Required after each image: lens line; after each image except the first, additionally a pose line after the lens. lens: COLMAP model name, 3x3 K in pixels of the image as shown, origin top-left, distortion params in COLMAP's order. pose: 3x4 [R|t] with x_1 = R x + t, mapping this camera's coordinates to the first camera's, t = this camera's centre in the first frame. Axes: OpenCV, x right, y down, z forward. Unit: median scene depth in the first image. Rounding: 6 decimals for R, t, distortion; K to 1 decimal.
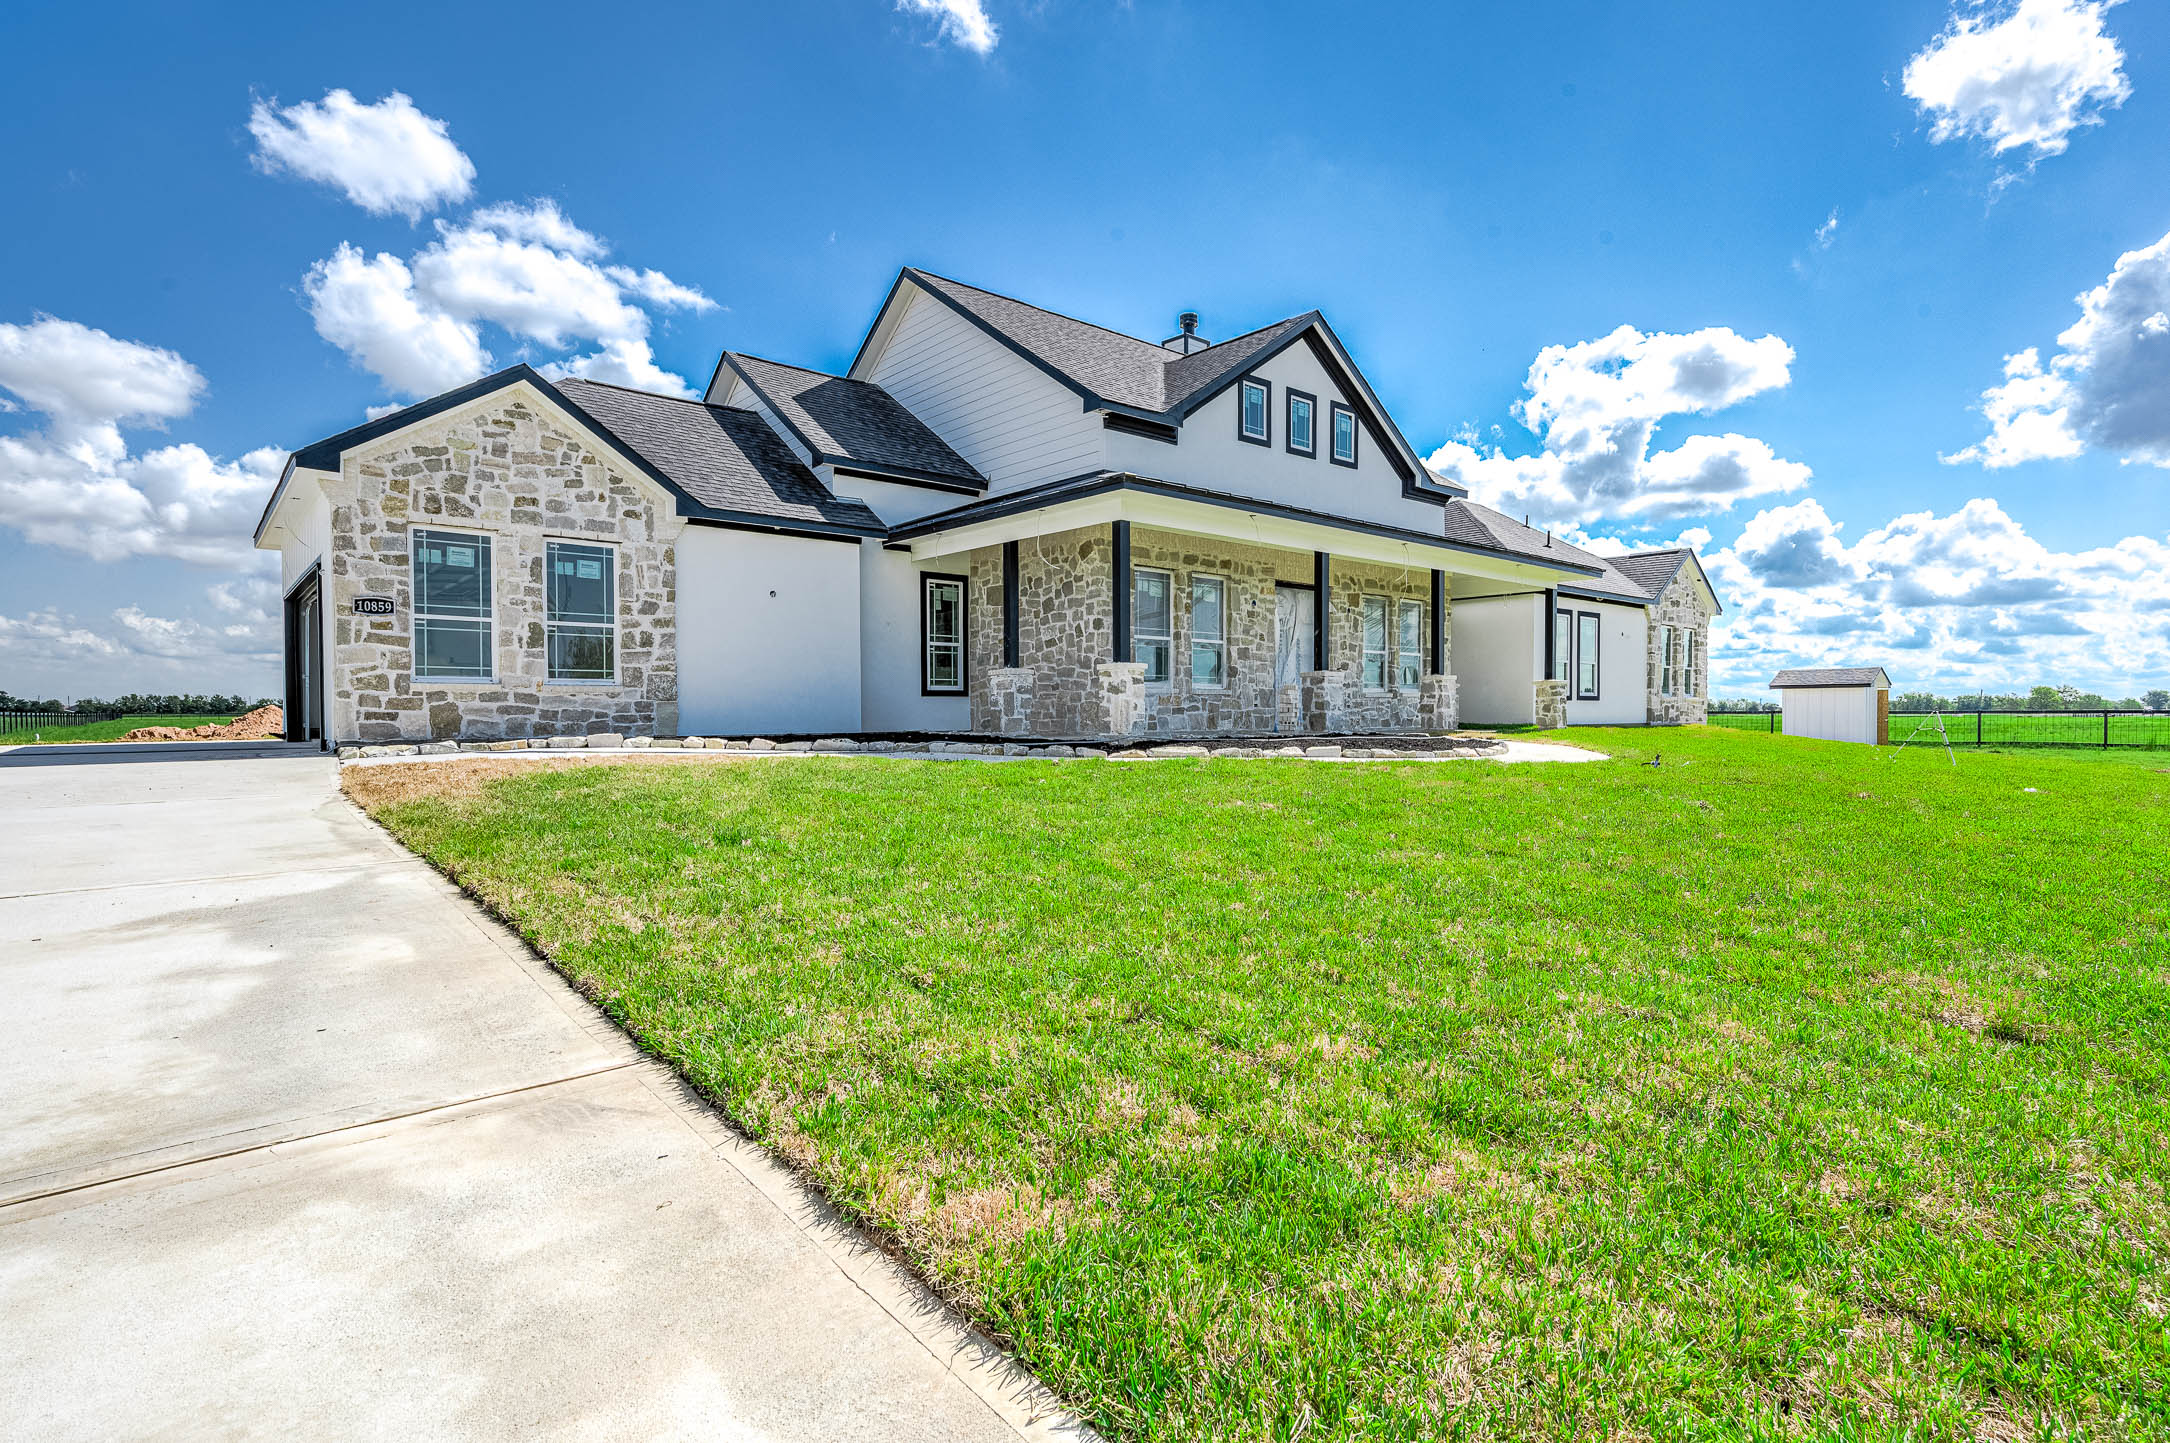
lens RADIAL K [[1093.6, 0, 1085.0], [0, 1093.6, 721.5], [0, 0, 1]] dist [0.028576, 0.000264]
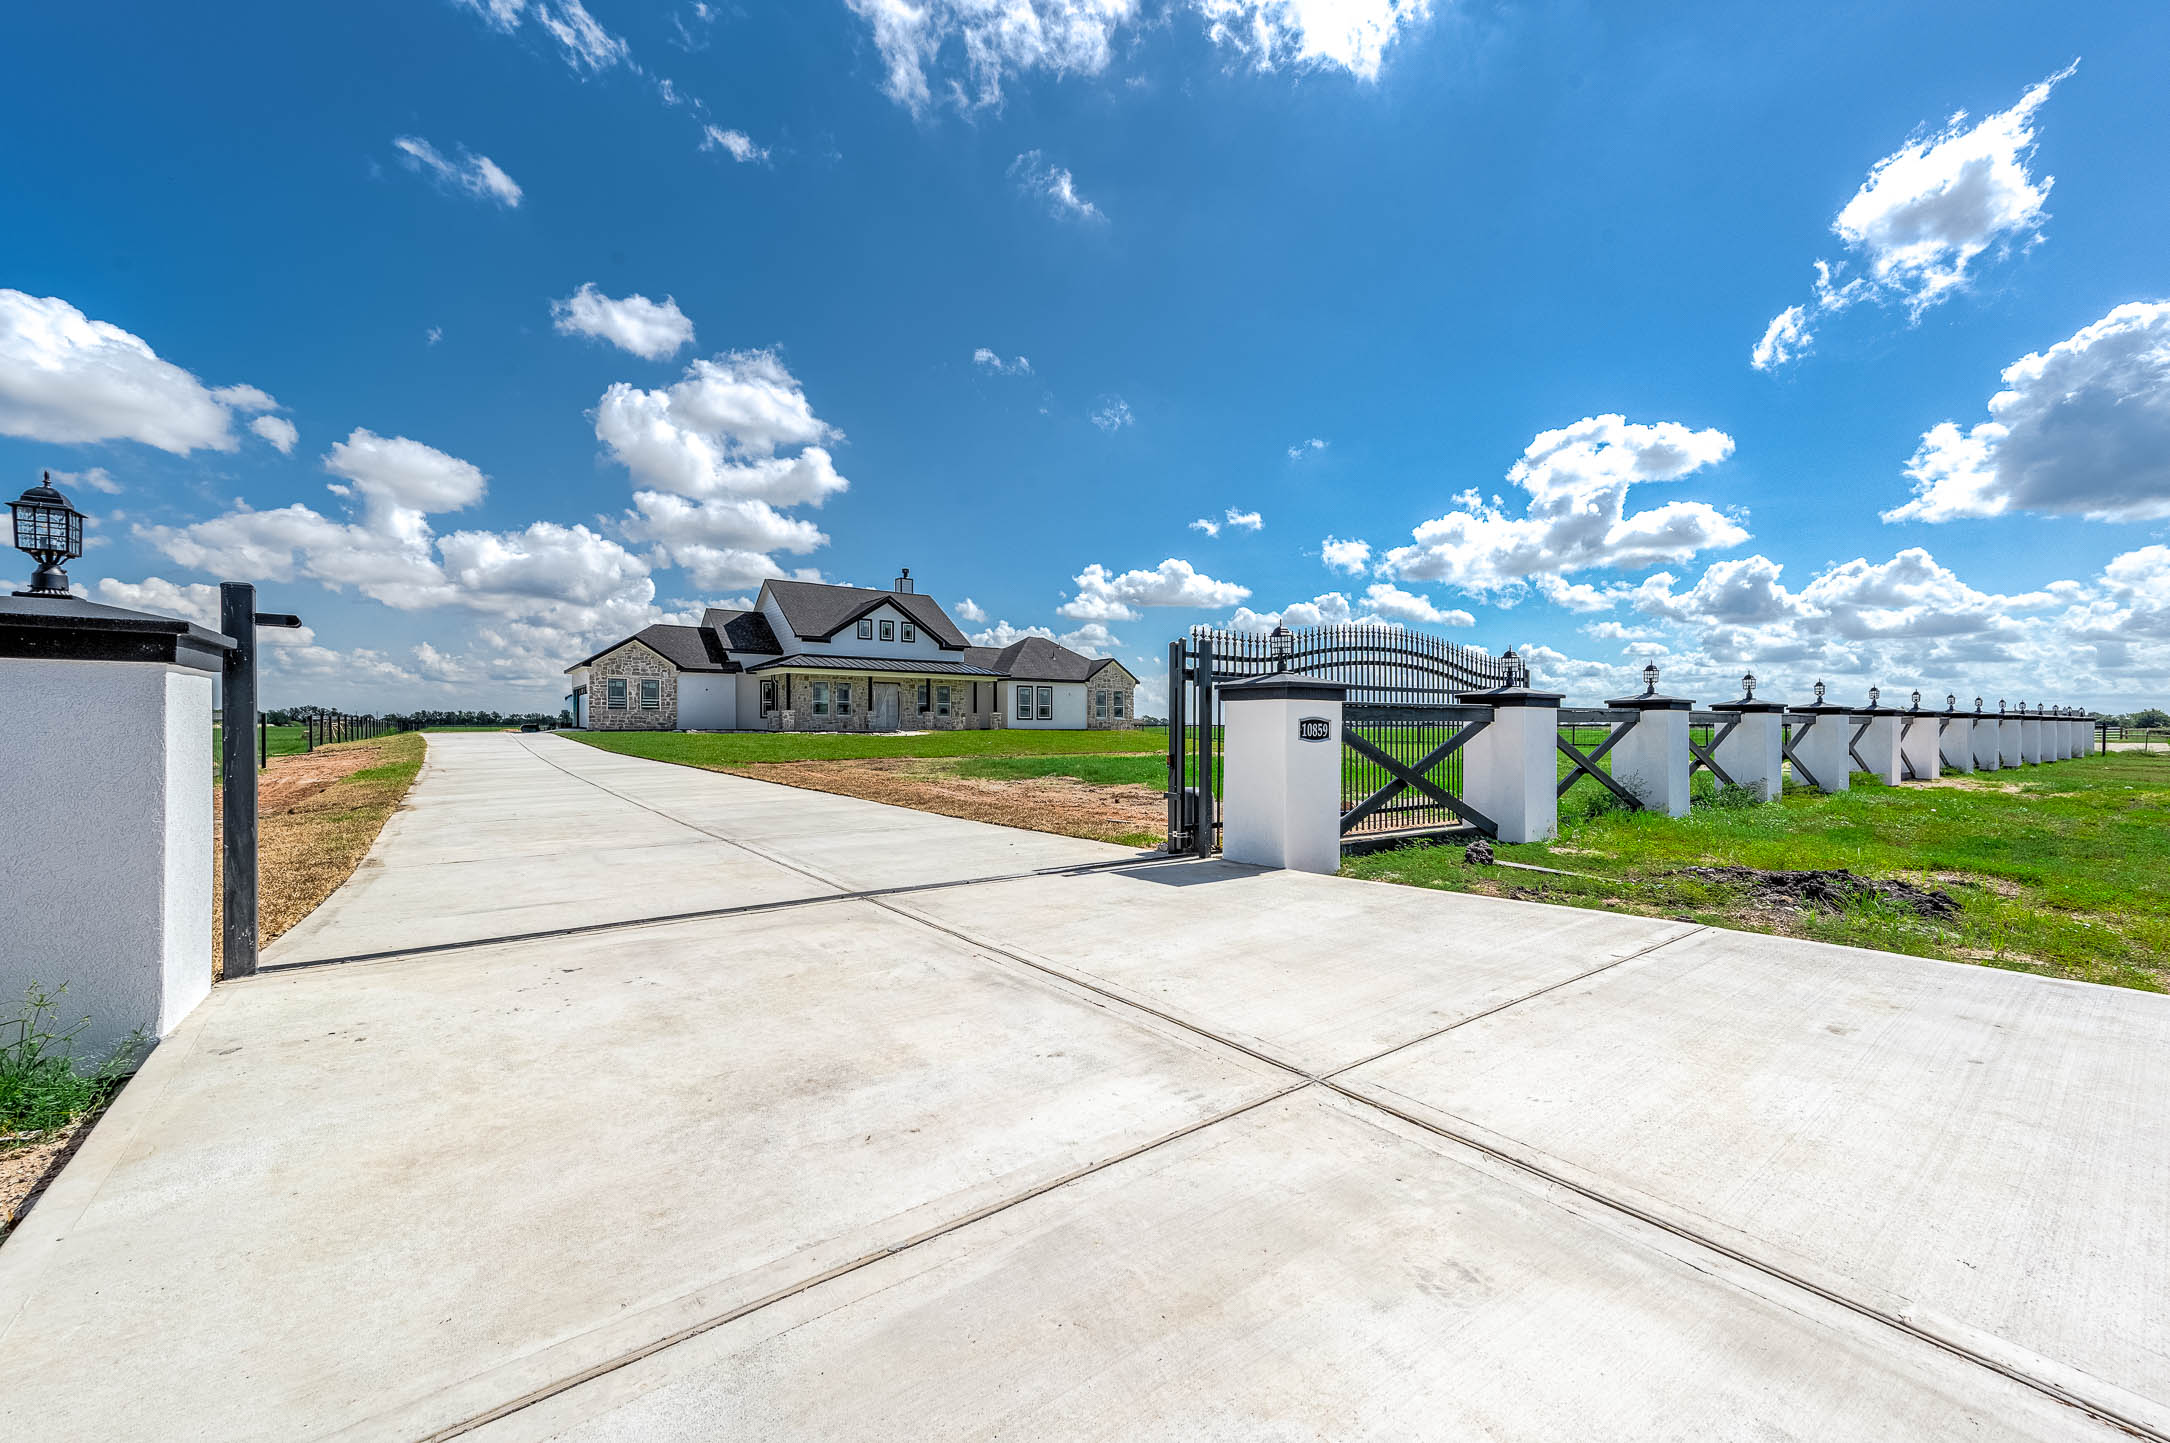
lens RADIAL K [[847.8, 0, 1081.7], [0, 847.8, 767.1], [0, 0, 1]] dist [0.027091, -0.000173]
pose [[0.994364, 0.009898, -0.105560, 1.046187], [-0.005511, 0.999112, 0.041769, 0.011450], [0.105880, -0.040952, 0.993535, -1.402497]]
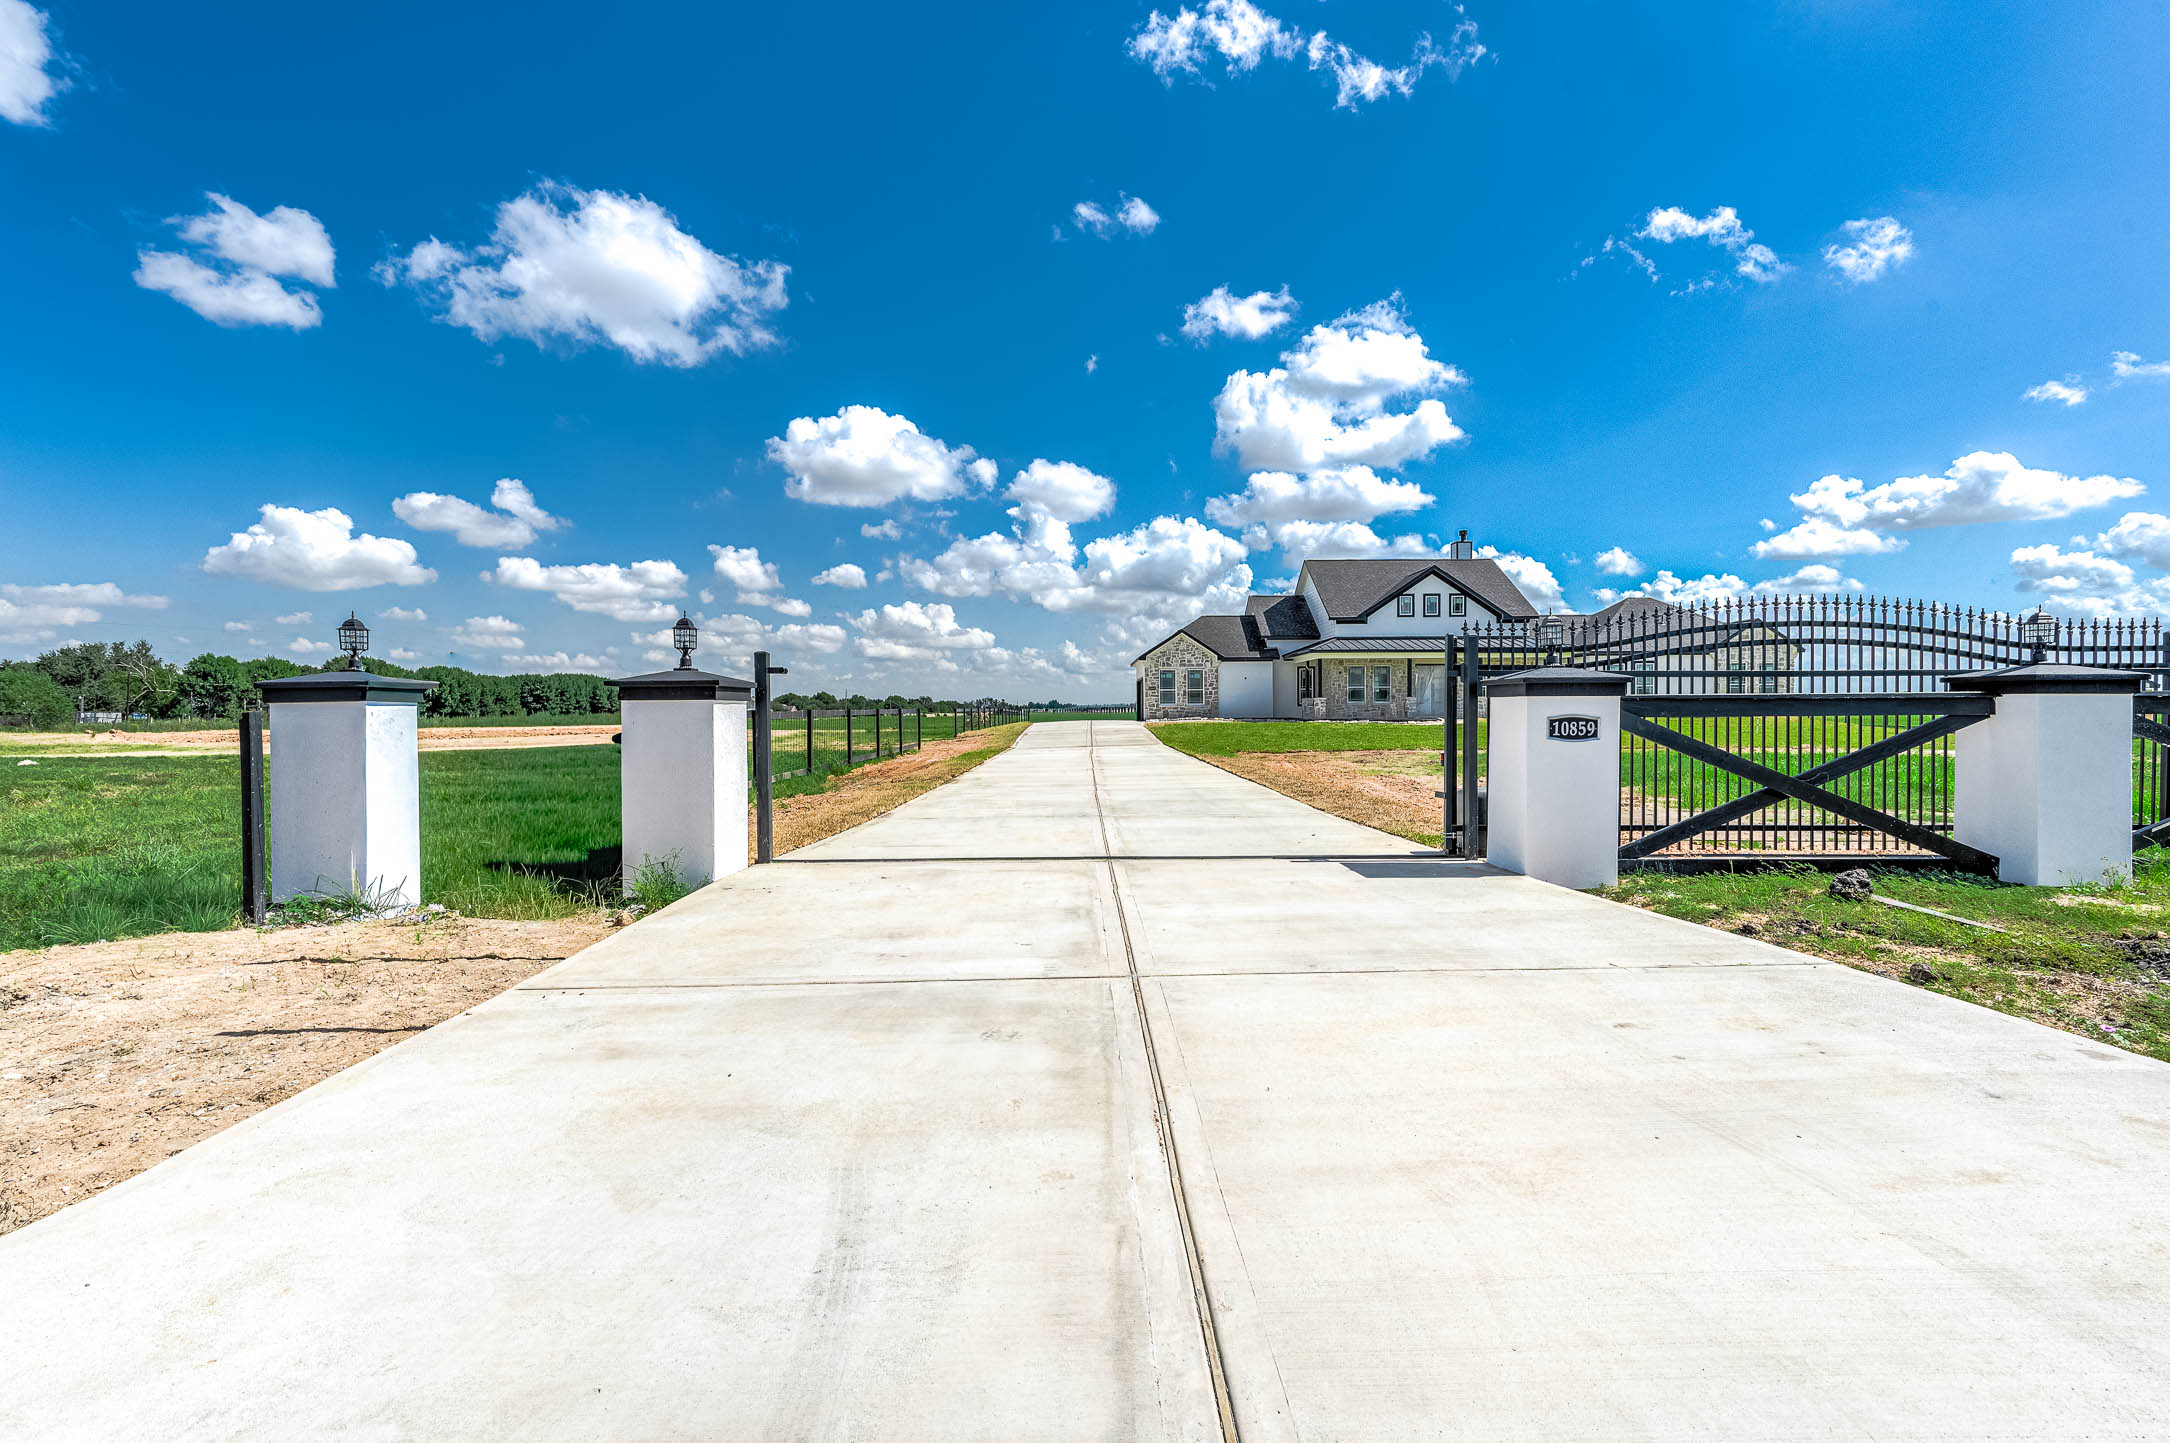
lens RADIAL K [[976.2, 0, 1085.0], [0, 976.2, 721.5], [0, 0, 1]] dist [0.001355, -0.000088]
pose [[0.735409, 0.006934, -0.677588, 1.272747], [-0.002955, 0.999971, 0.007026, 0.004205], [0.677617, -0.003165, 0.735408, -1.452772]]
